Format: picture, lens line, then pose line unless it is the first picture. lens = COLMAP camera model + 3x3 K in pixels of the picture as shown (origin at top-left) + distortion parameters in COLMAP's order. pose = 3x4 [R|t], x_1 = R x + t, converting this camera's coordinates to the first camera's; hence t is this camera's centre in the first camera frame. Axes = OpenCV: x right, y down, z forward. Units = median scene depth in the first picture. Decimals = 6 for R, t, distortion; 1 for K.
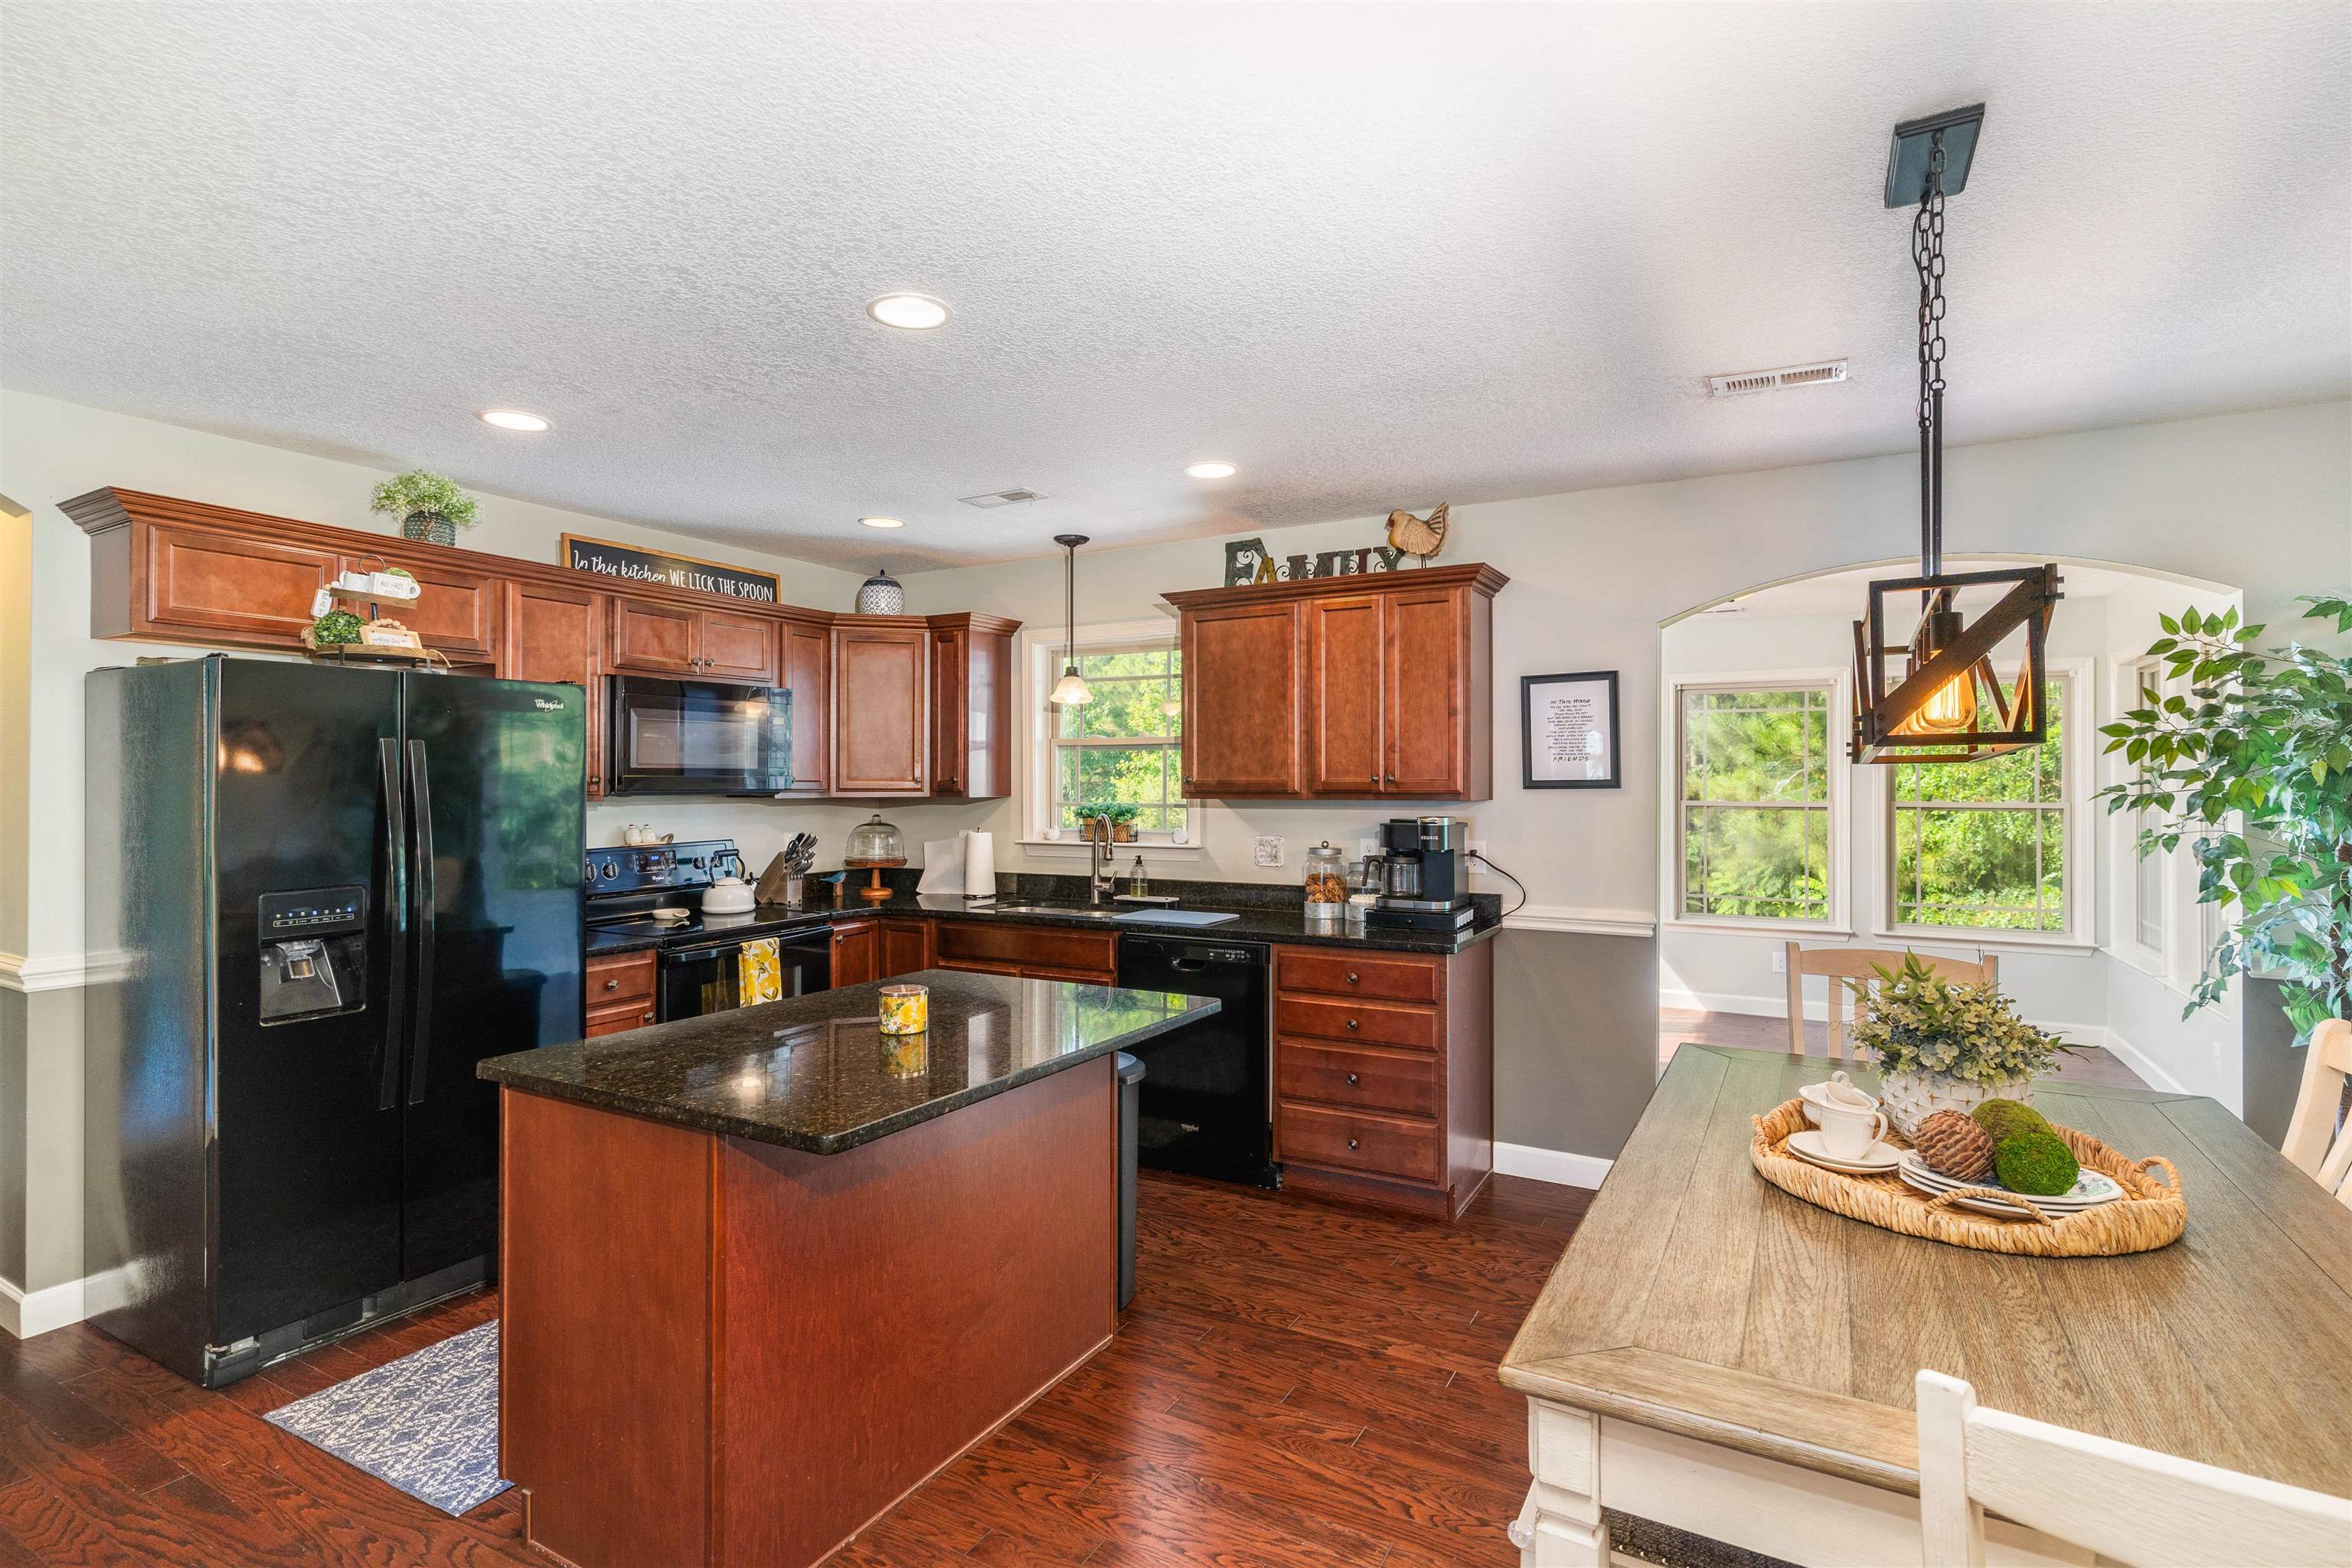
lens RADIAL K [[1125.6, 0, 1181.4], [0, 1125.6, 778.1], [0, 0, 1]] dist [0.002793, 0.000284]
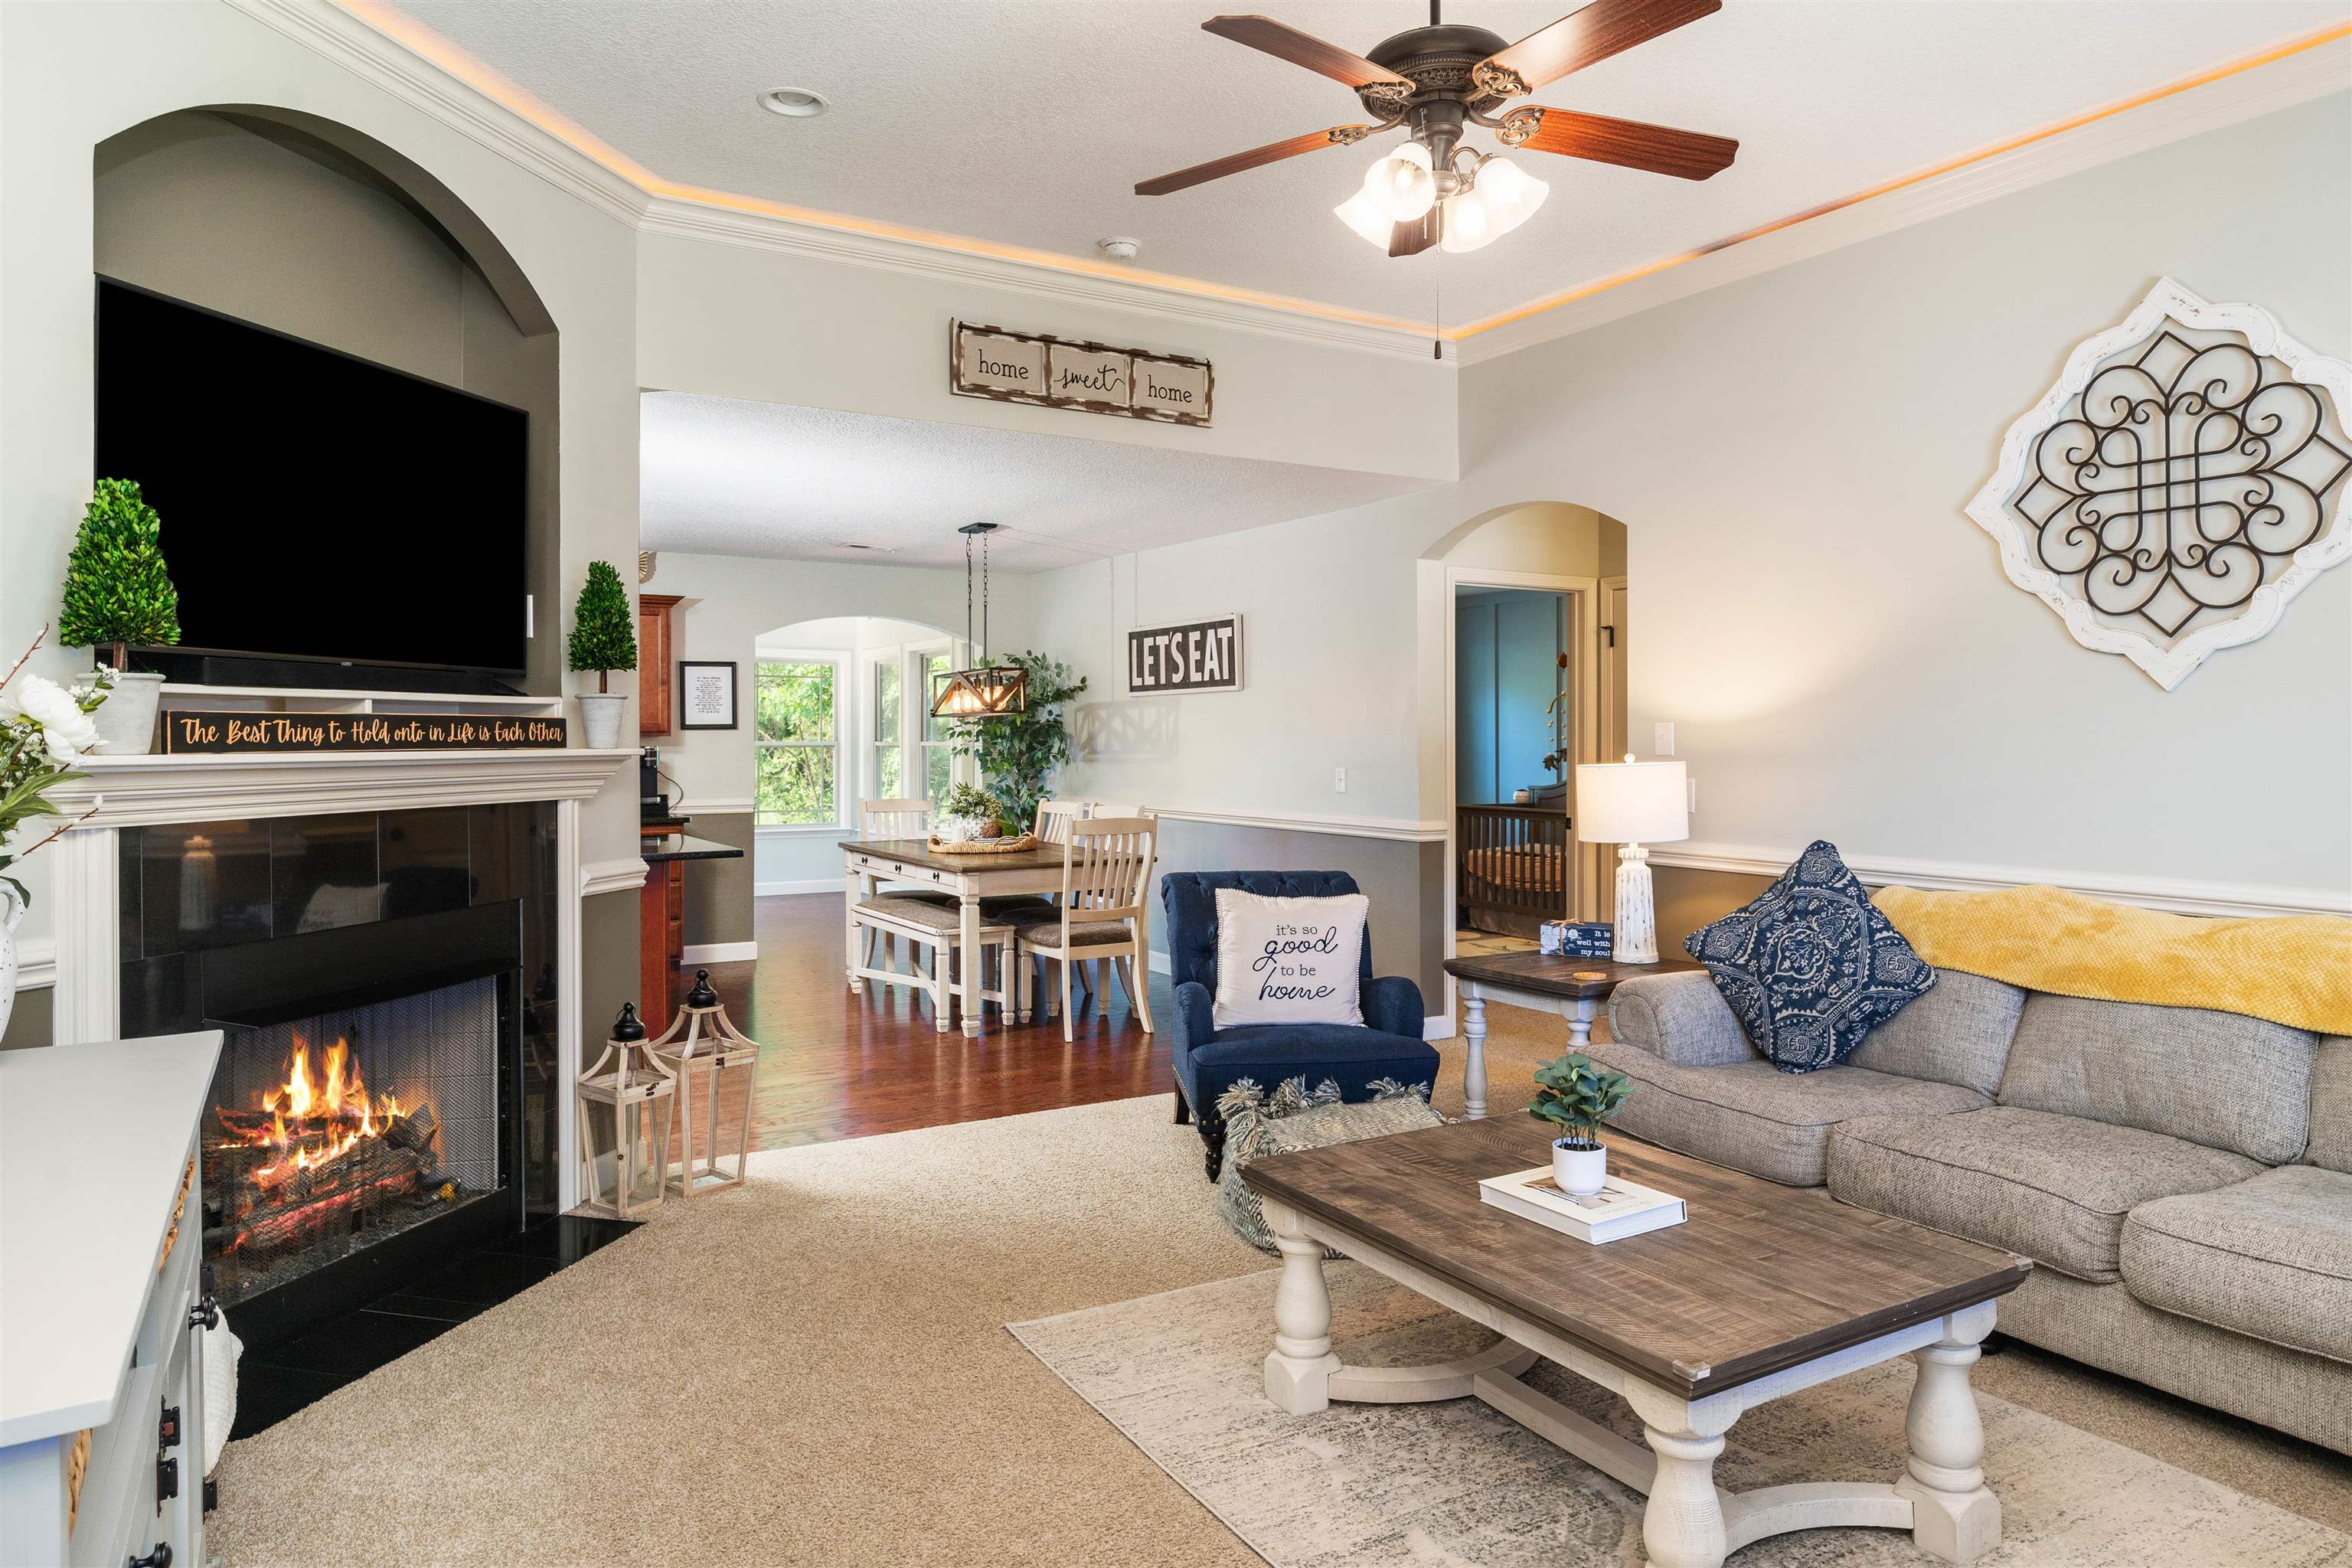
lens RADIAL K [[1463.0, 0, 1160.0], [0, 1463.0, 738.1], [0, 0, 1]] dist [-0.006523, -0.000346]
pose [[0.509837, -0.001022, 0.860270, -1.140421], [-0.003206, 0.999990, 0.003088, 0.012479], [-0.860265, -0.004332, 0.509829, -0.672652]]
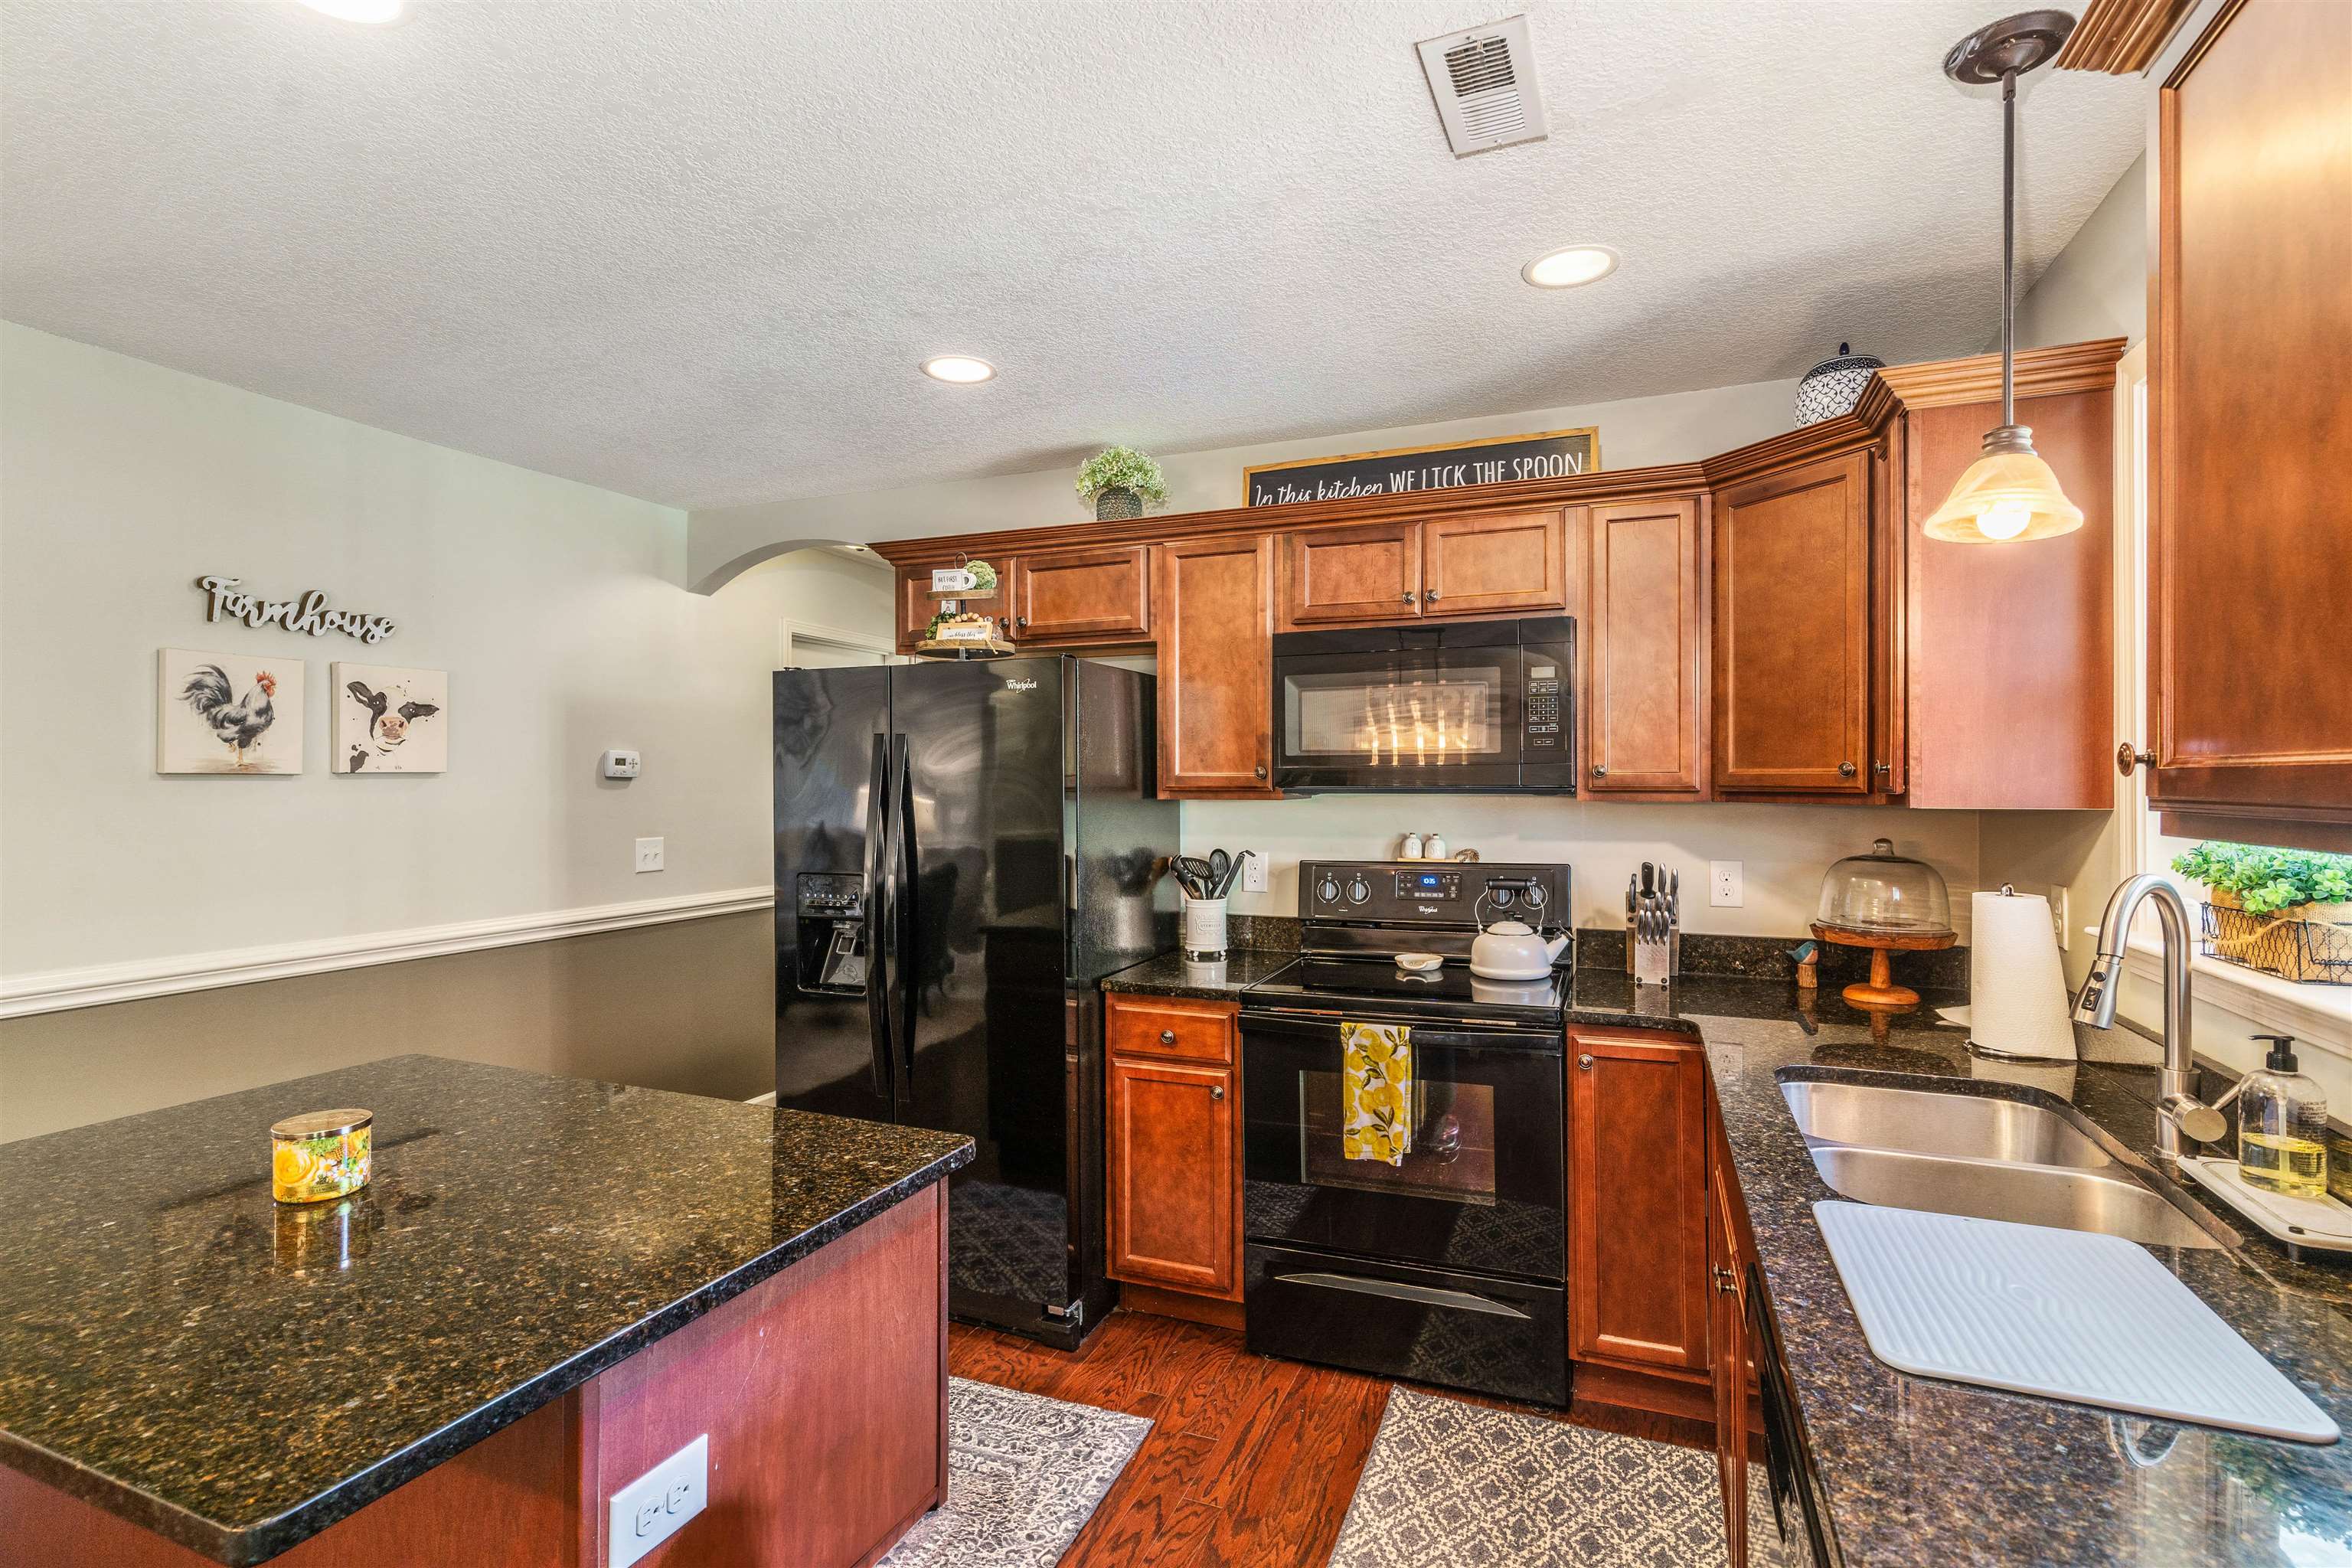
lens RADIAL K [[1147.2, 0, 1170.1], [0, 1147.2, 762.9], [0, 0, 1]] dist [0.000838, -0.000600]
pose [[0.114937, -0.018041, -0.993209, 0.242704], [0.004921, 0.999833, -0.017592, 0.008318], [0.993361, -0.002865, 0.115007, 0.784713]]
